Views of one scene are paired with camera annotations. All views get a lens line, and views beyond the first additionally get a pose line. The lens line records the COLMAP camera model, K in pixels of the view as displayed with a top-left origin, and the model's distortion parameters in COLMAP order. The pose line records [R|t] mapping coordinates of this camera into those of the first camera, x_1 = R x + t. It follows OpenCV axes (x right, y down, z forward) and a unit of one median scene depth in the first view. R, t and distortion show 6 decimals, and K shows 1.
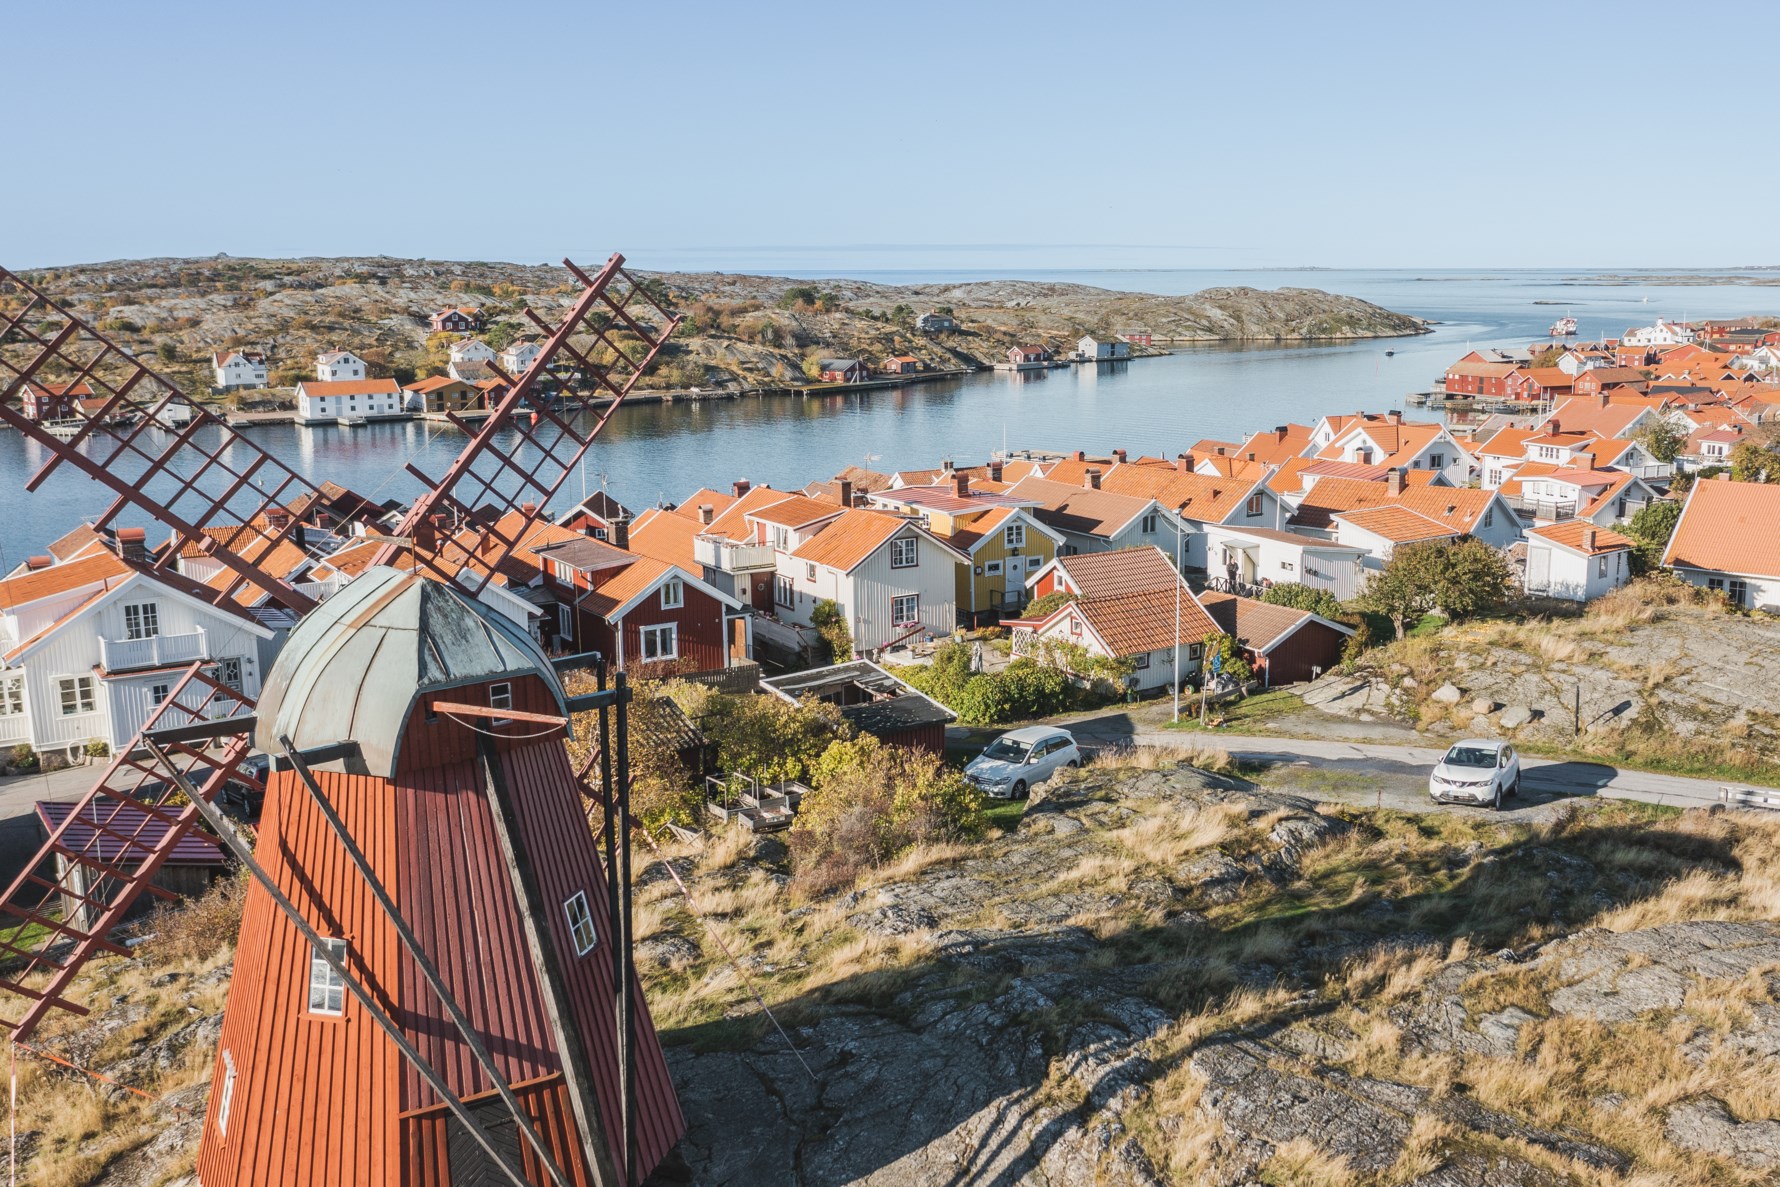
lens RADIAL K [[1667.4, 0, 973.3], [0, 1667.4, 593.9], [0, 0, 1]] dist [-0.001405, 0.003066]
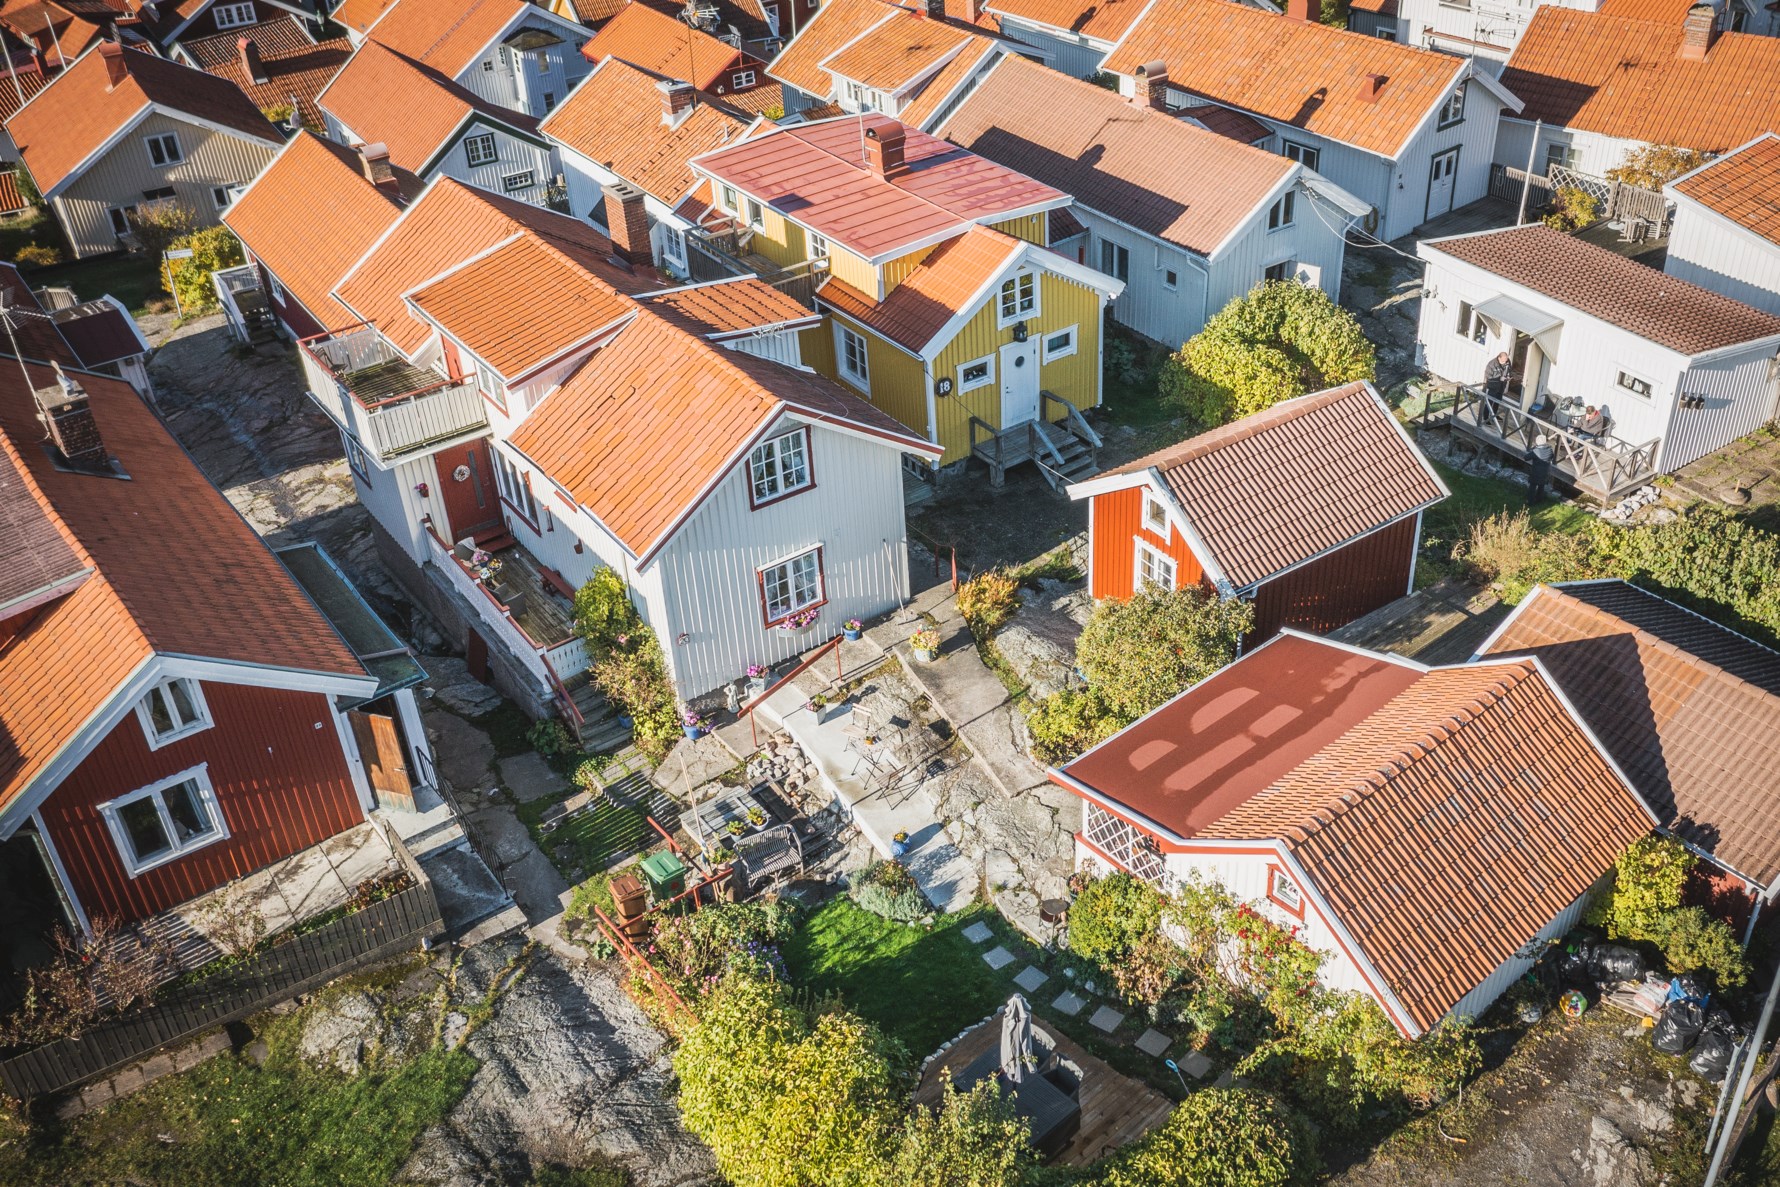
lens RADIAL K [[1667.4, 0, 973.3], [0, 1667.4, 593.9], [0, 0, 1]] dist [-0.001405, 0.003066]
pose [[0.997228, -0.055864, 0.049149, -0.003005], [0.032037, 0.918542, 0.394023, -0.029288], [-0.067157, -0.391356, 0.917786, 0.114624]]
